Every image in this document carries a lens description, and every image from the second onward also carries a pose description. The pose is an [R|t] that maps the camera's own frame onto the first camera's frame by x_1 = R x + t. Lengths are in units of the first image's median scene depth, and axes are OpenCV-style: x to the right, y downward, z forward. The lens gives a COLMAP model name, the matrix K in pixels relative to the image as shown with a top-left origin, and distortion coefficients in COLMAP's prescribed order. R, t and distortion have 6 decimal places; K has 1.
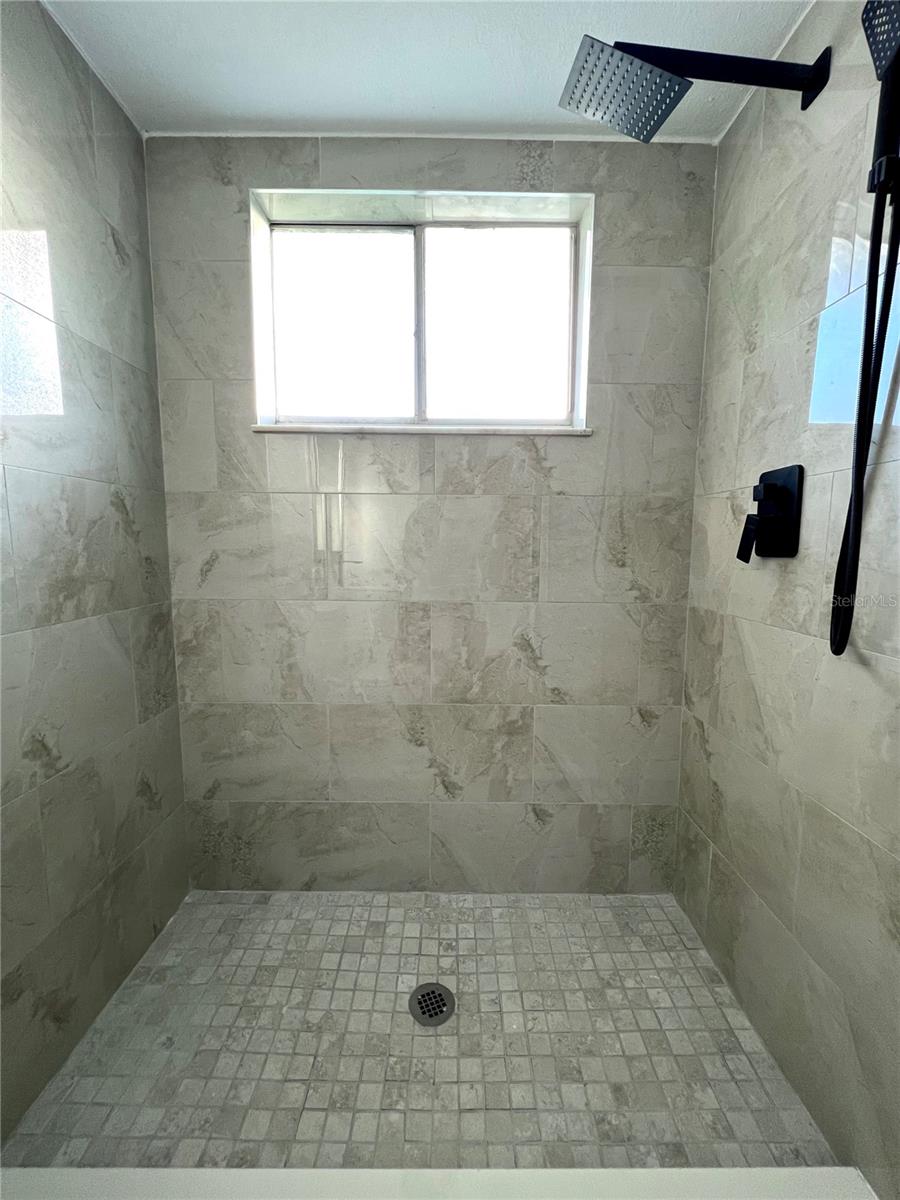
lens RADIAL K [[483.6, 0, 449.4], [0, 483.6, 593.1], [0, 0, 1]] dist [-0.002106, -0.000090]
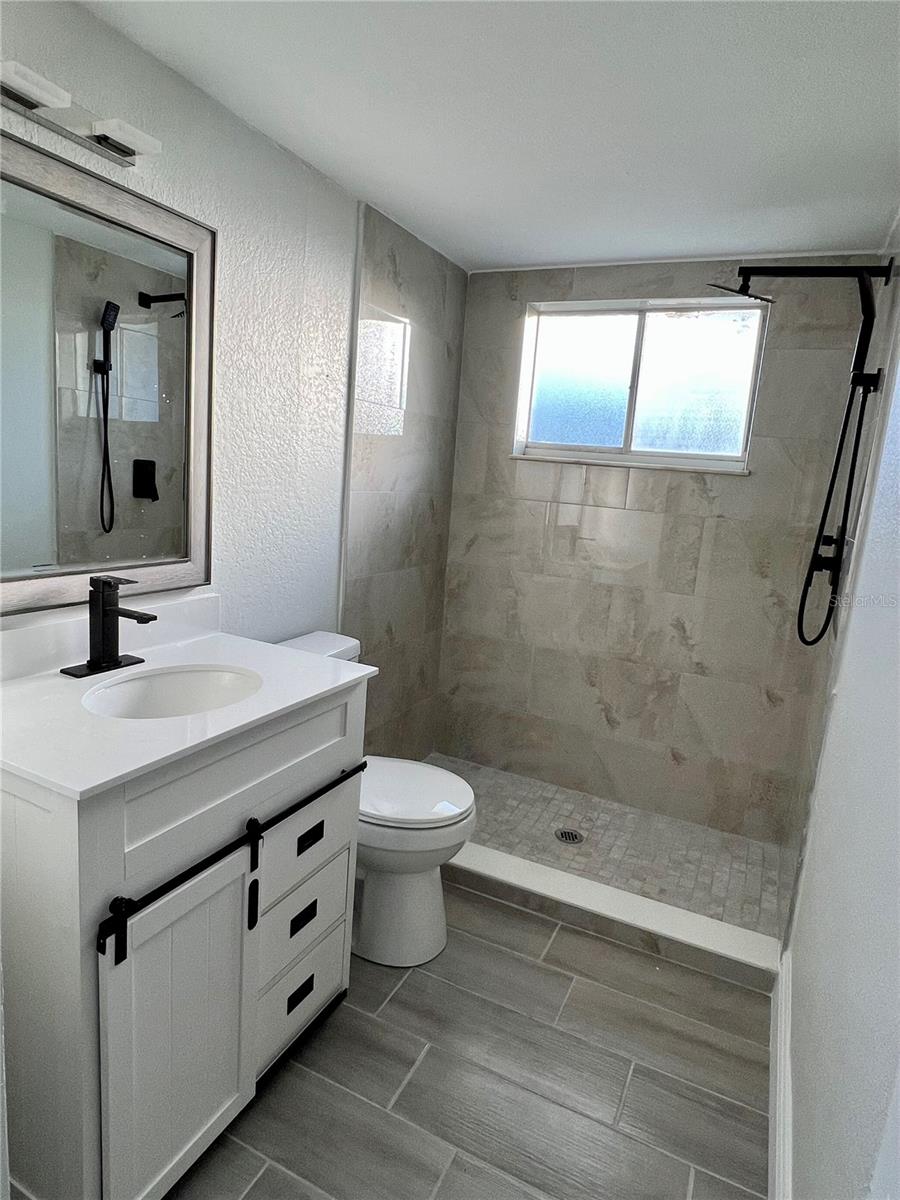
lens RADIAL K [[697.2, 0, 450.2], [0, 697.2, 599.1], [0, 0, 1]] dist [-0.004261, -0.000495]
pose [[0.898102, 0.141074, -0.416546, 0.379327], [-0.119809, 0.989813, 0.076910, -0.039996], [0.423153, -0.019168, 0.905856, -1.013394]]
